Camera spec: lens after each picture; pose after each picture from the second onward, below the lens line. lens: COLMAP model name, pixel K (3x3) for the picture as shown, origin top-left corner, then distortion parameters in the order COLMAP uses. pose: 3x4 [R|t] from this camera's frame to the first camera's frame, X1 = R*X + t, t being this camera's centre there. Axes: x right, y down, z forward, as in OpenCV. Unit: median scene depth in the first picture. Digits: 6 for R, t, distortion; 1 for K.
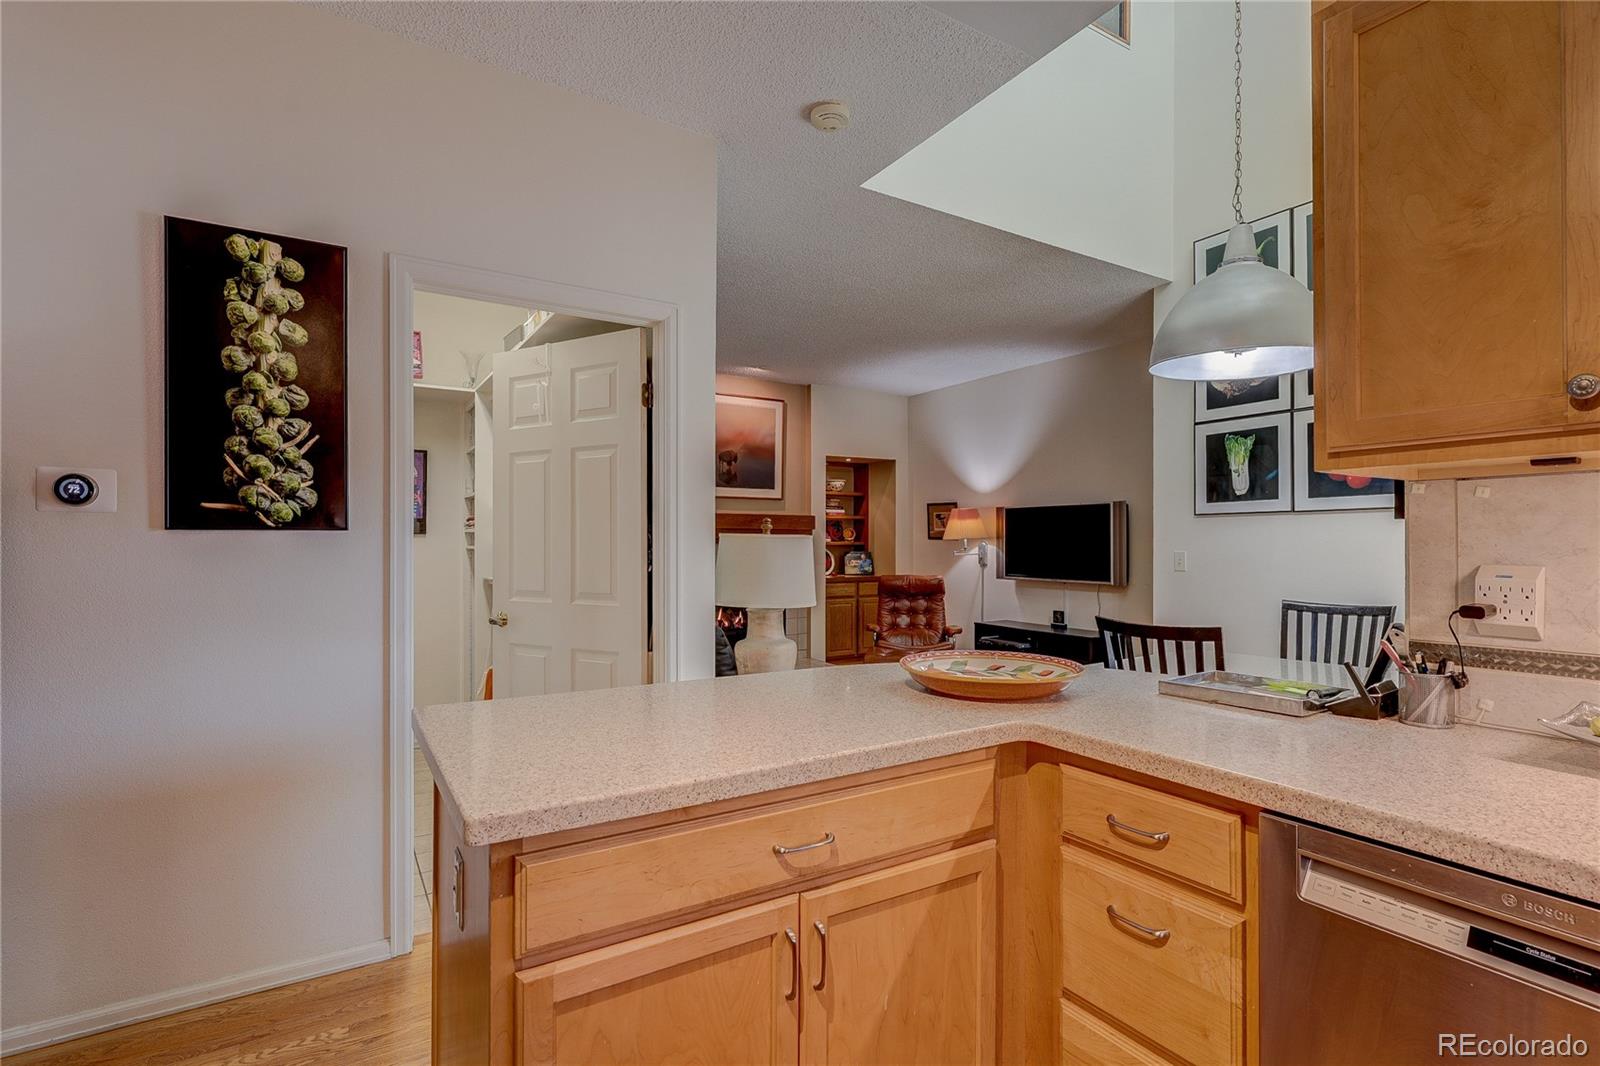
lens RADIAL K [[750.8, 0, 788.5], [0, 750.8, 536.4], [0, 0, 1]] dist [-0.006682, 0.001827]
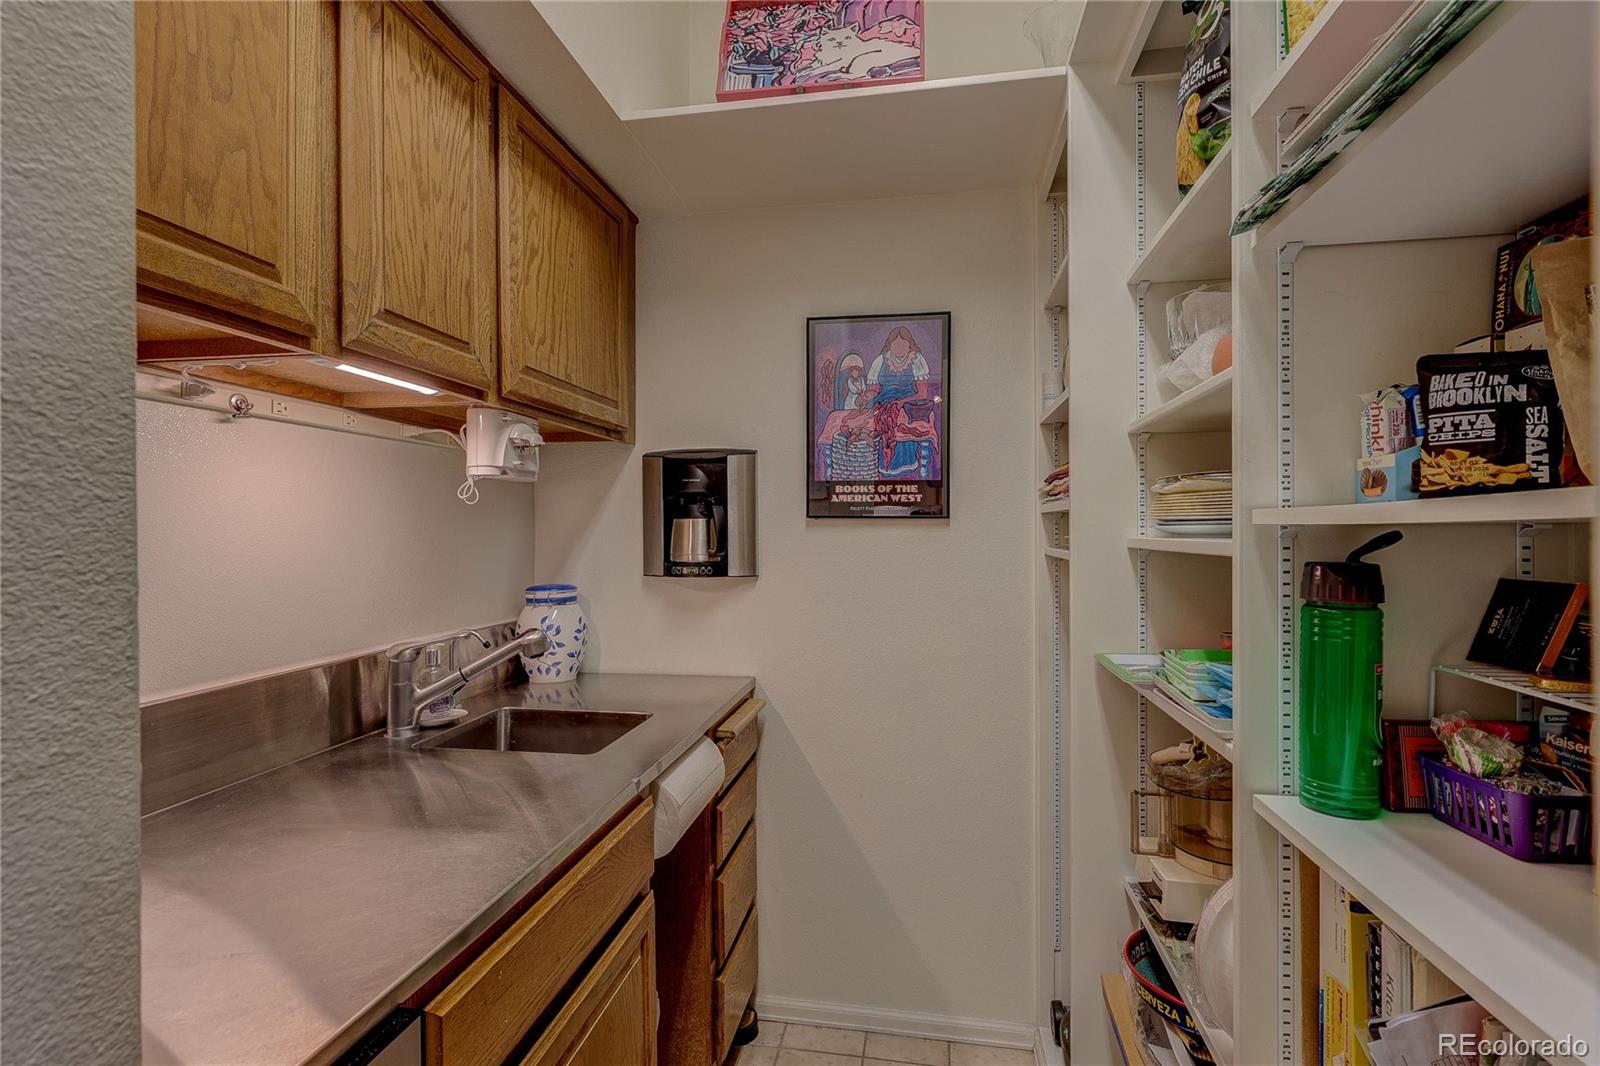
lens RADIAL K [[750.8, 0, 798.2], [0, 750.8, 536.1], [0, 0, 1]] dist [-0.006682, 0.001827]
pose [[0.751702, -0.000201, -0.659502, -0.242215], [0.009031, 0.999909, 0.009988, 0.001280], [0.659441, -0.013463, 0.751636, 0.559726]]
